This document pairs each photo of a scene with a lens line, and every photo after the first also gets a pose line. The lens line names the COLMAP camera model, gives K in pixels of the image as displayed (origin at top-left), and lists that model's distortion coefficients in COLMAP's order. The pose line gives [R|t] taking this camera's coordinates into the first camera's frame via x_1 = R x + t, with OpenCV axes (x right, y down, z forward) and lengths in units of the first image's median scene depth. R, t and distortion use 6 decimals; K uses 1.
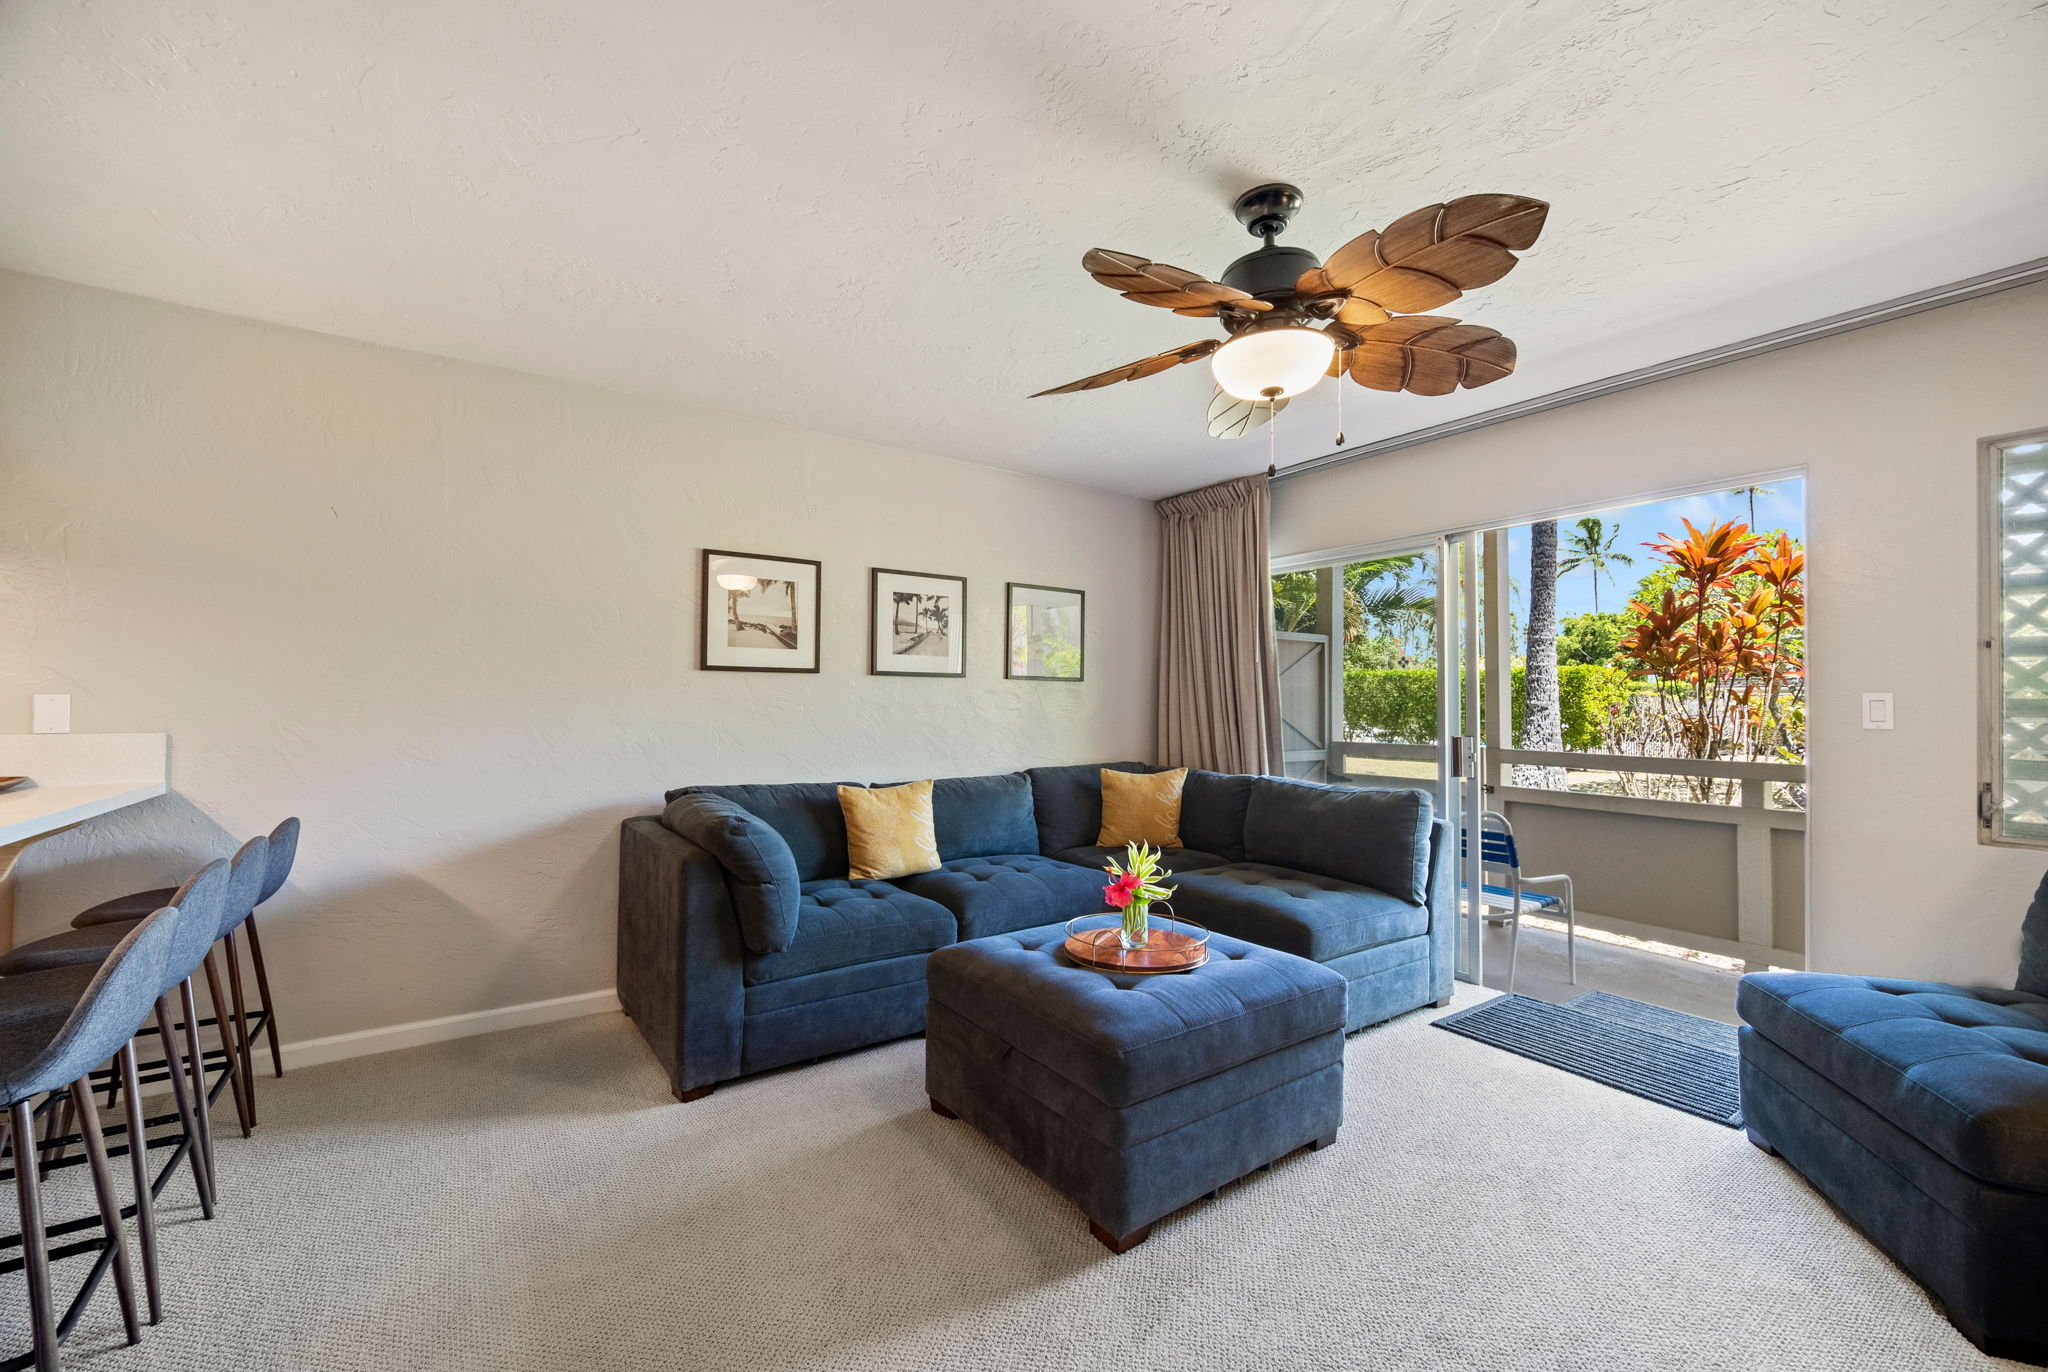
lens RADIAL K [[846.5, 0, 1030.5], [0, 846.5, 684.8], [0, 0, 1]] dist [-0.003281, 0.001113]
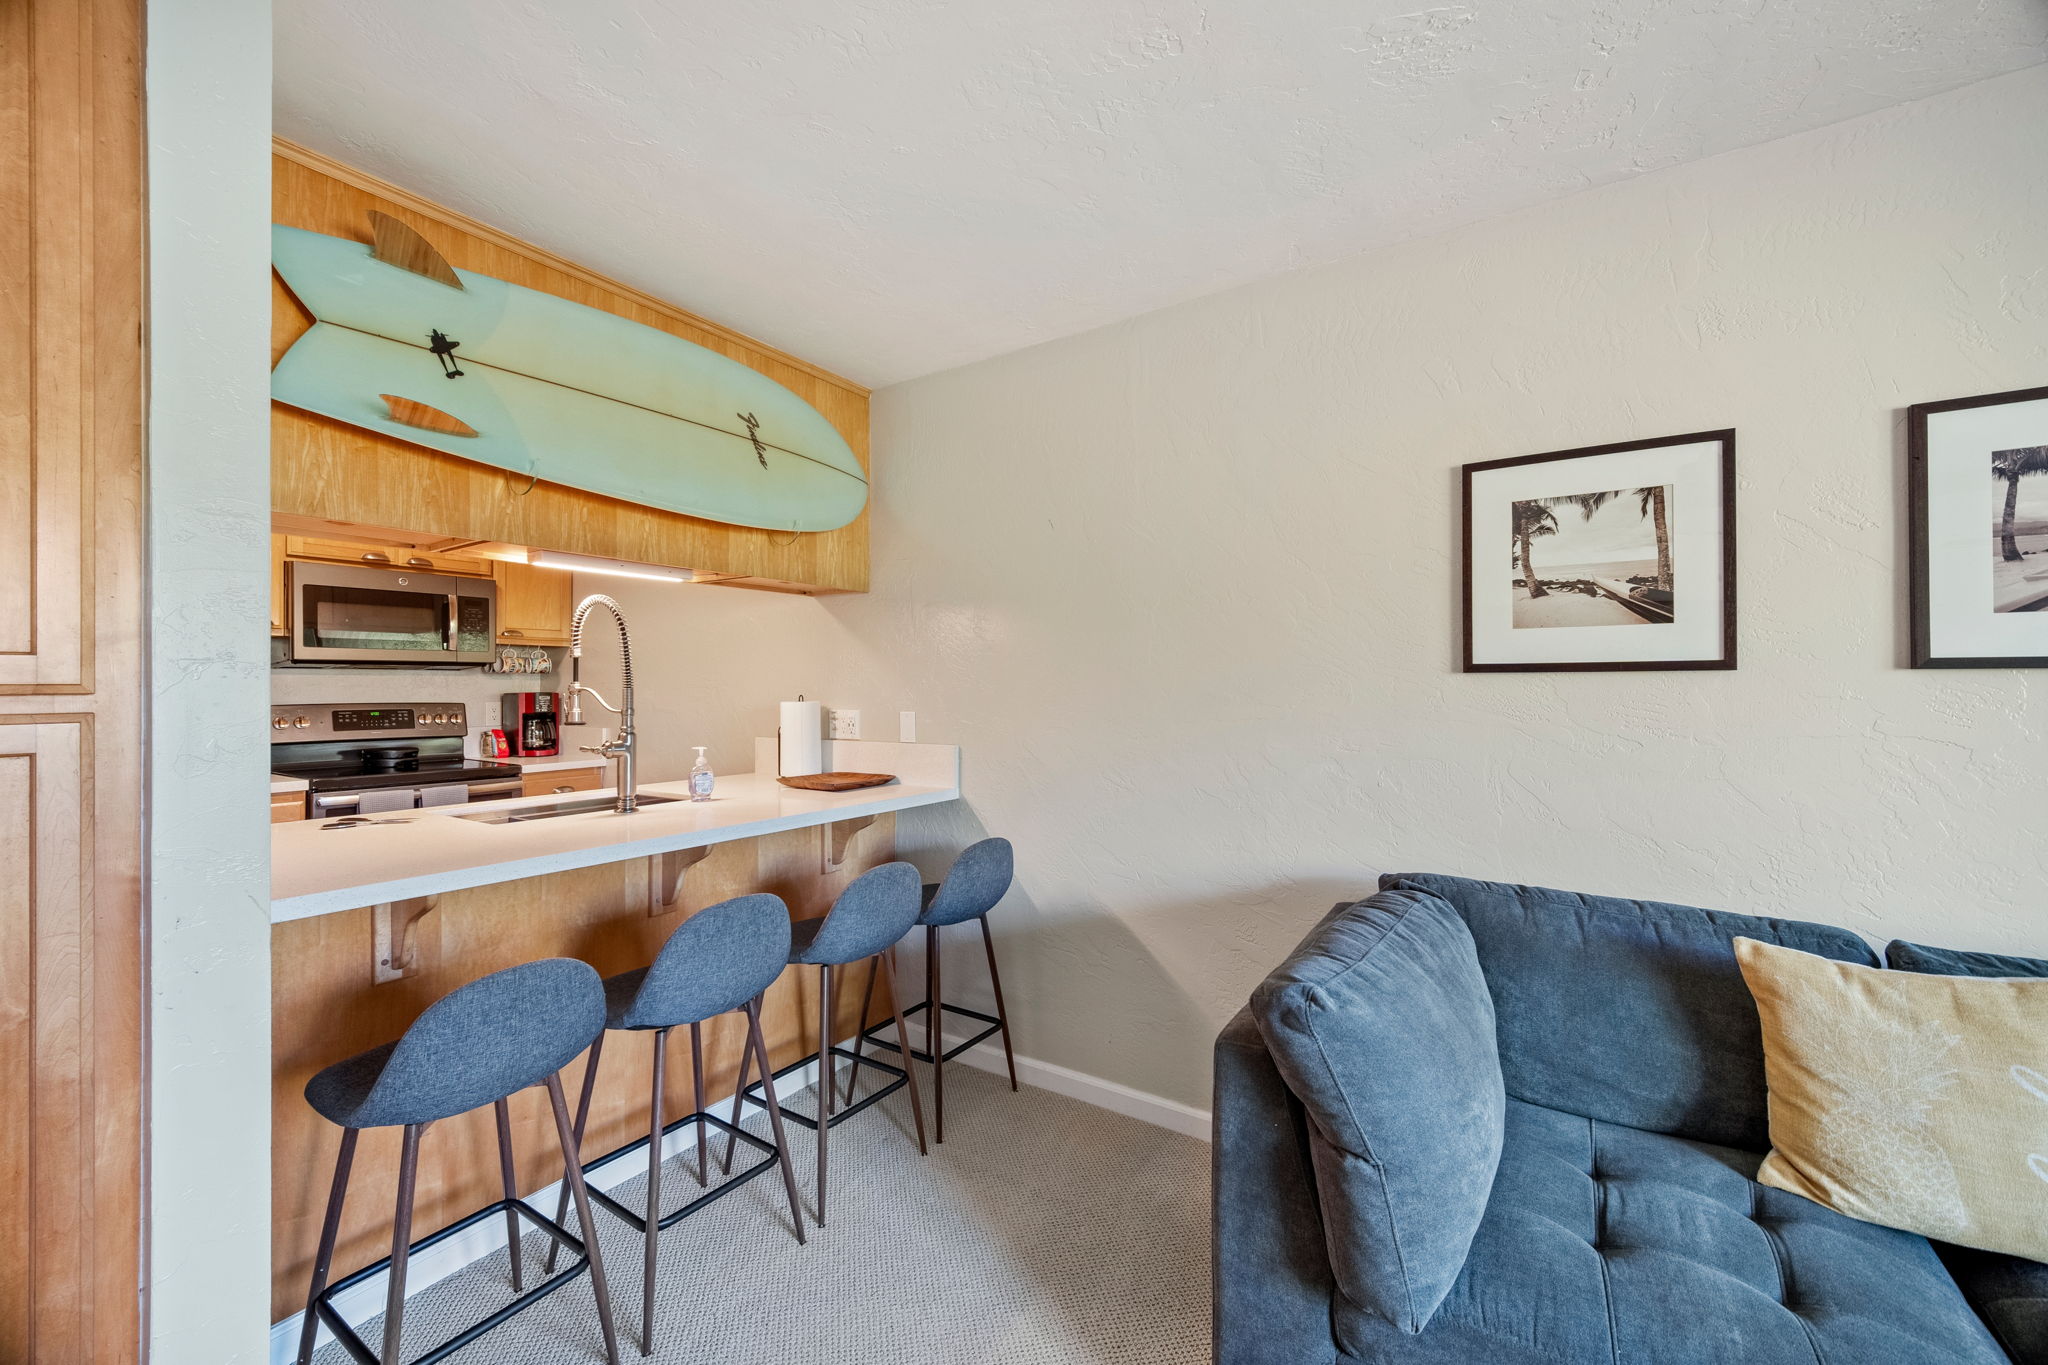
lens RADIAL K [[802.5, 0, 1028.5], [0, 802.5, 684.7], [0, 0, 1]] dist [-0.003908, 0.000472]
pose [[0.366960, -0.012386, -0.930154, 0.015761], [0.022618, 0.999735, -0.004390, -0.012517], [0.929962, -0.019428, 0.367142, 0.480586]]
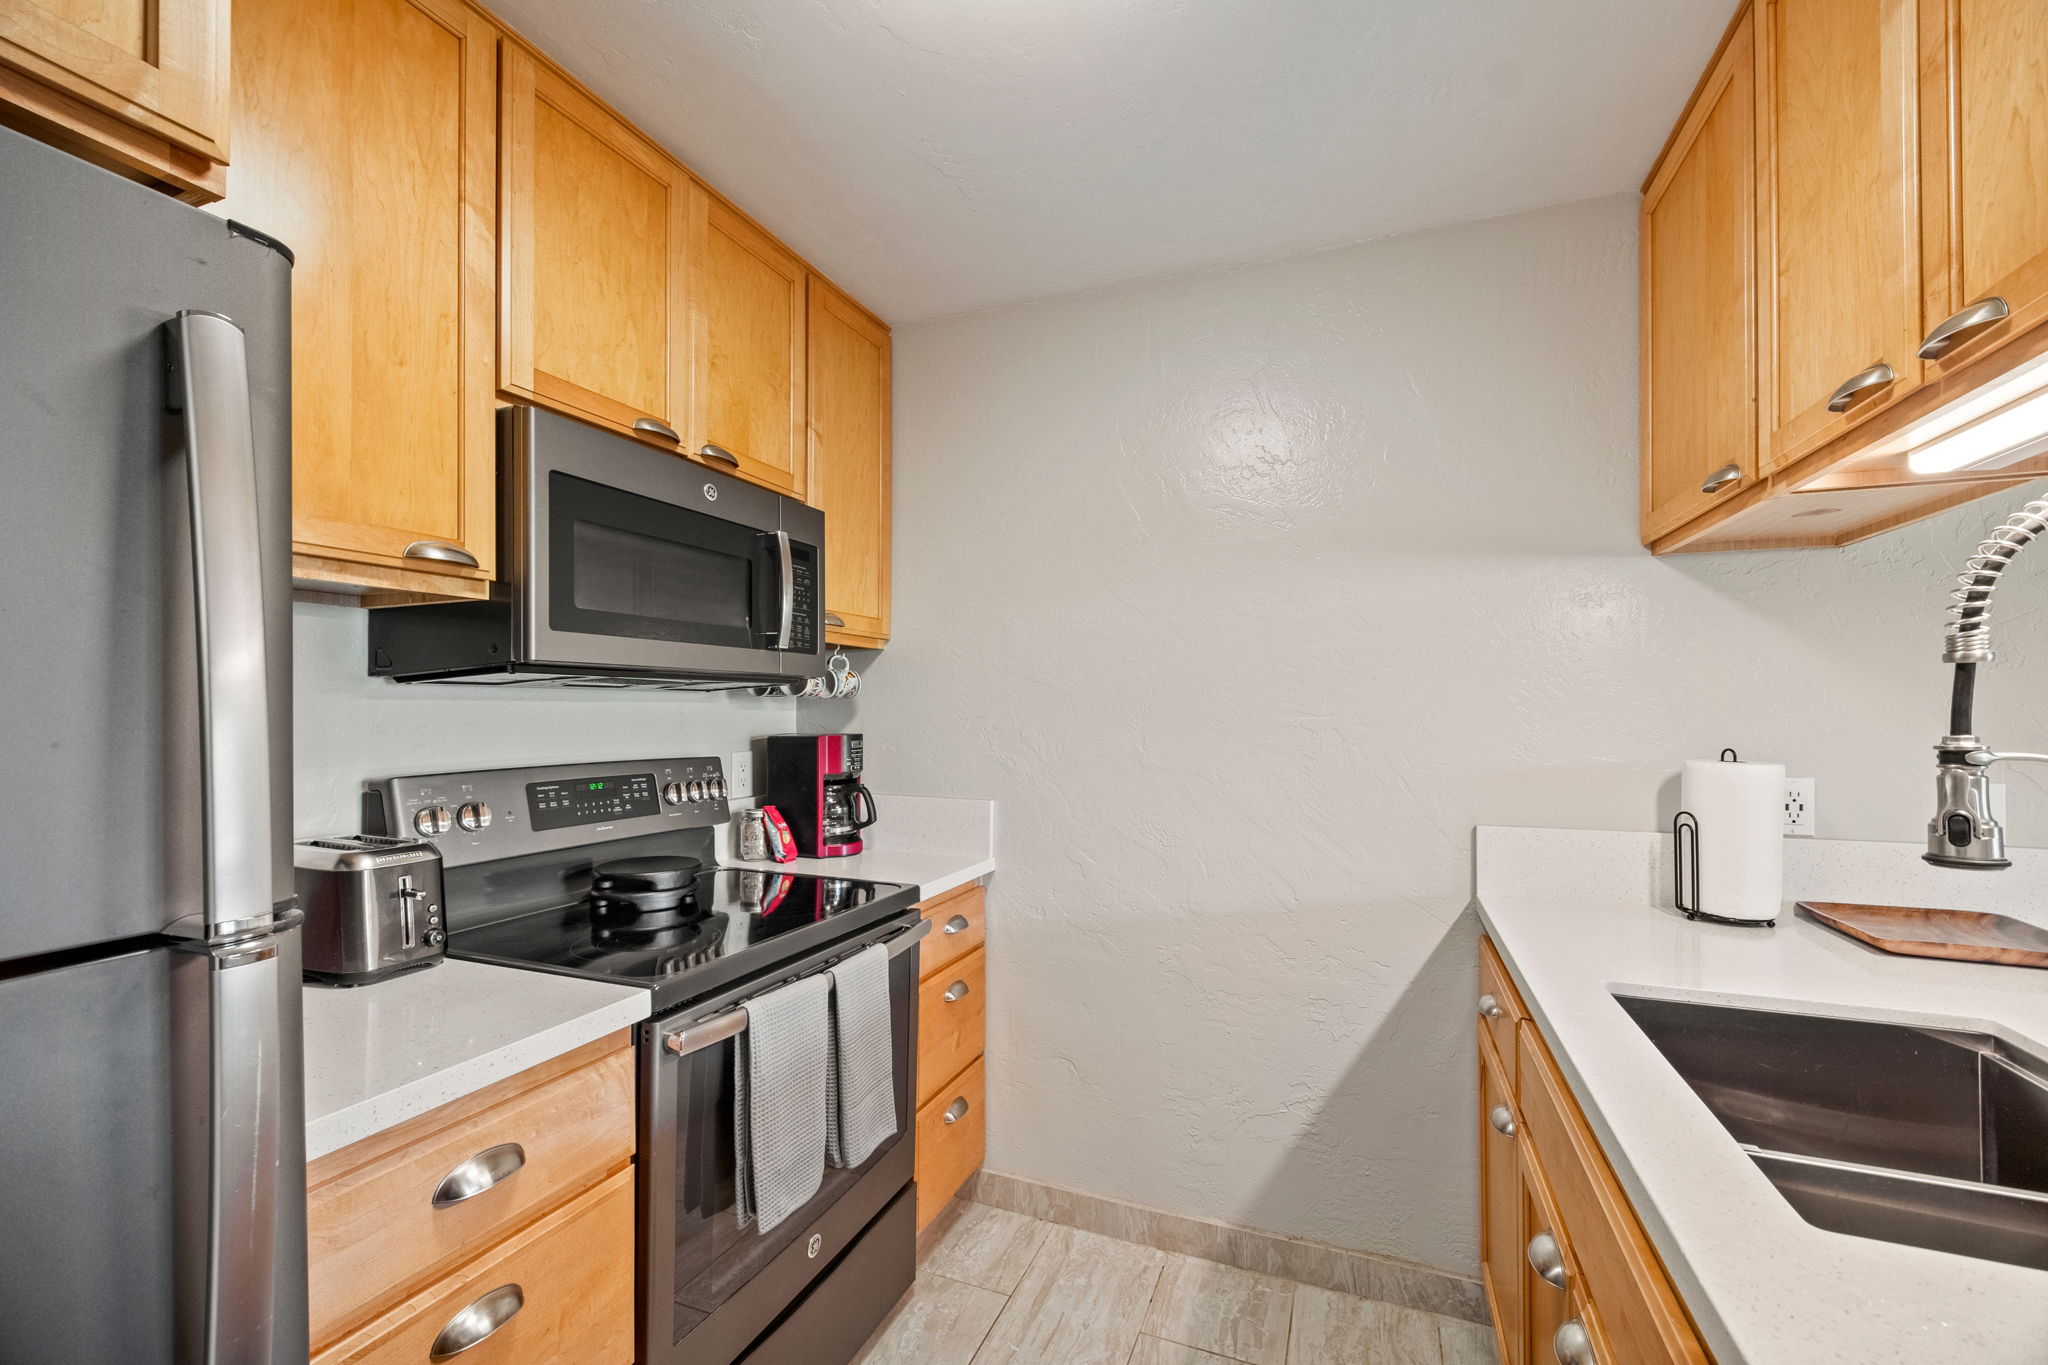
lens RADIAL K [[846.5, 0, 1016.0], [0, 846.5, 702.1], [0, 0, 1]] dist [-0.003281, 0.001113]
pose [[0.518800, -0.017910, -0.854708, -0.666208], [0.020878, 0.999748, -0.008277, -0.037101], [0.854640, -0.013551, 0.519044, 0.053773]]
